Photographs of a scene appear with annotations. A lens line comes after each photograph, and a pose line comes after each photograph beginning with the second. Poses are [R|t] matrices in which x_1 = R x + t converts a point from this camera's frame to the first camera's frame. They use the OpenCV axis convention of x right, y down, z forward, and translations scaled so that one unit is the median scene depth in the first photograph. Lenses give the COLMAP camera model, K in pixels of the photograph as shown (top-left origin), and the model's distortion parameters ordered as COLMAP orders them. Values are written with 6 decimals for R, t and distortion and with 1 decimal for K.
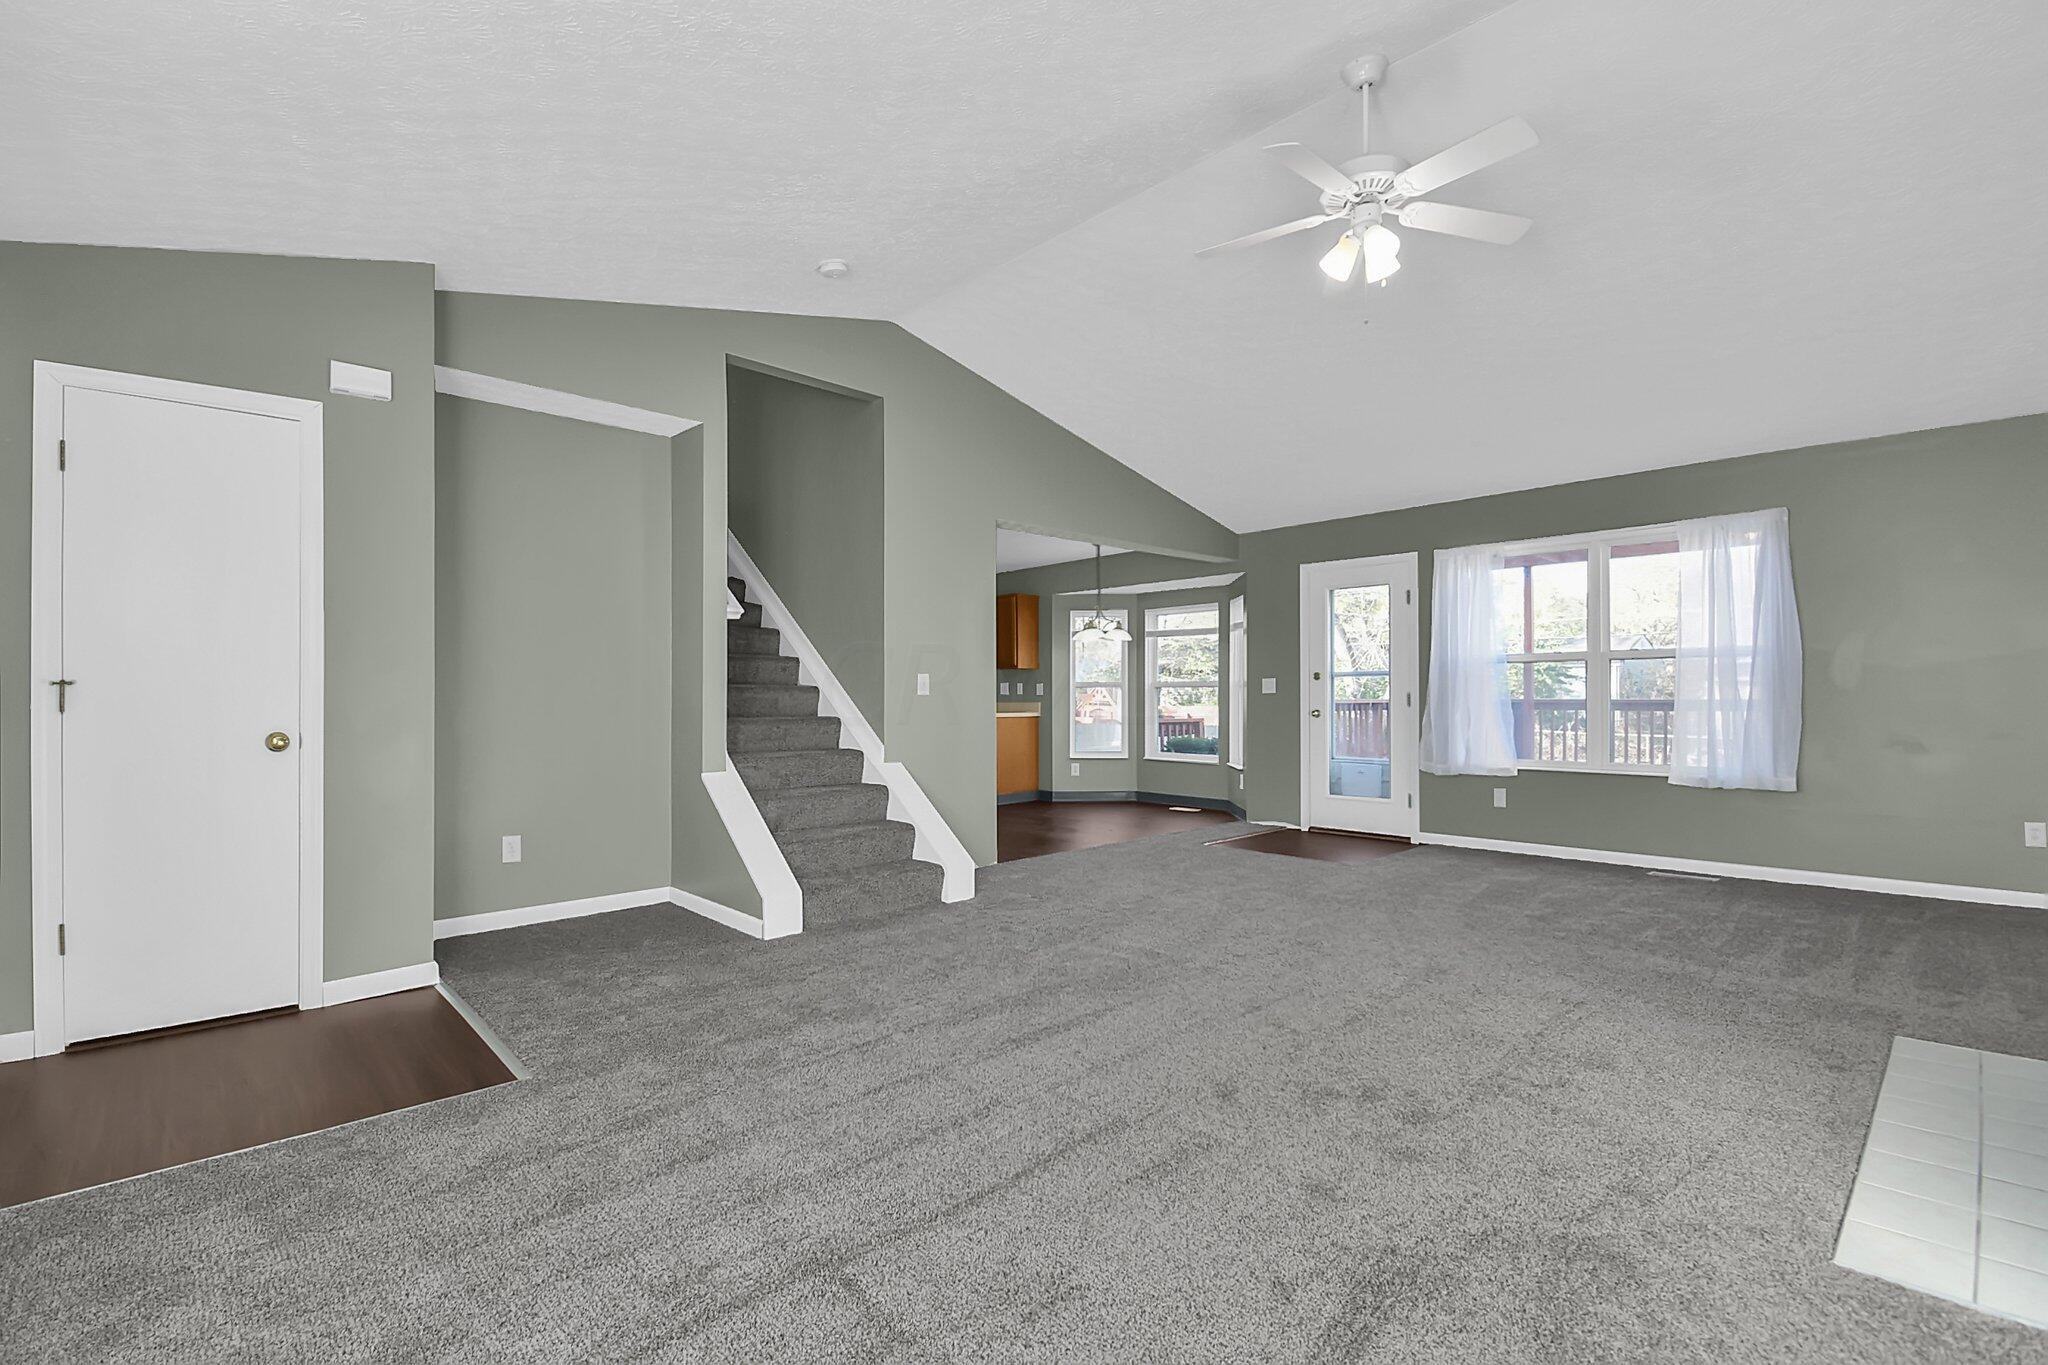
lens RADIAL K [[935.2, 0, 1036.7], [0, 935.2, 689.7], [0, 0, 1]] dist [-0.003439, -0.000228]
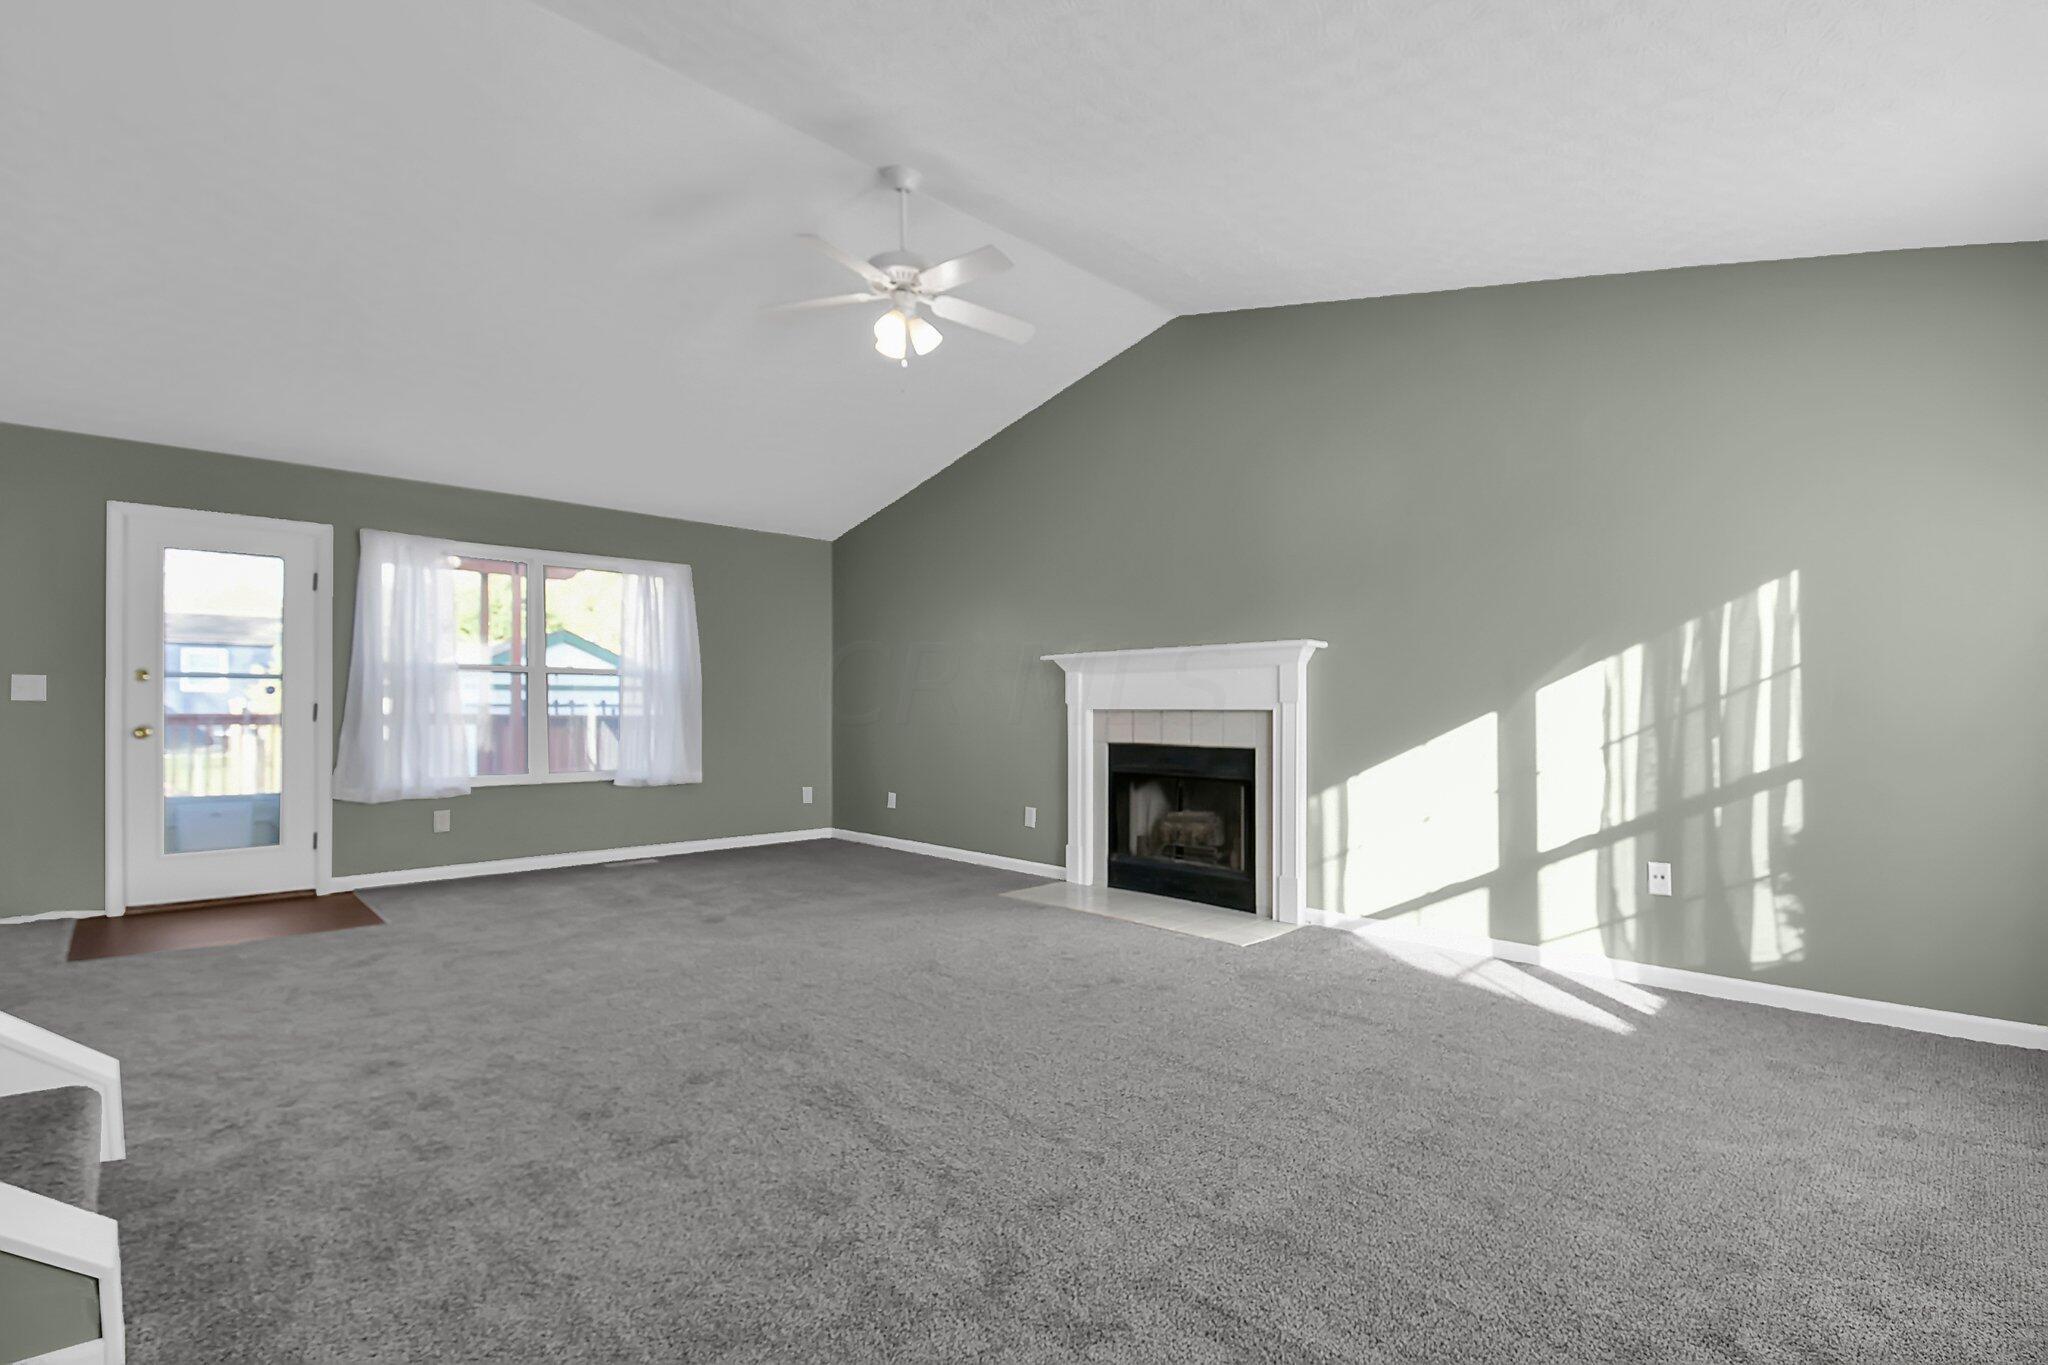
lens RADIAL K [[935.2, 0, 1036.4], [0, 935.2, 696.9], [0, 0, 1]] dist [-0.003439, -0.000228]
pose [[-0.020275, 0.024925, 0.999484, -0.408384], [-0.008029, 0.999653, -0.025092, 0.013158], [-0.999762, -0.008533, -0.020068, 0.422868]]
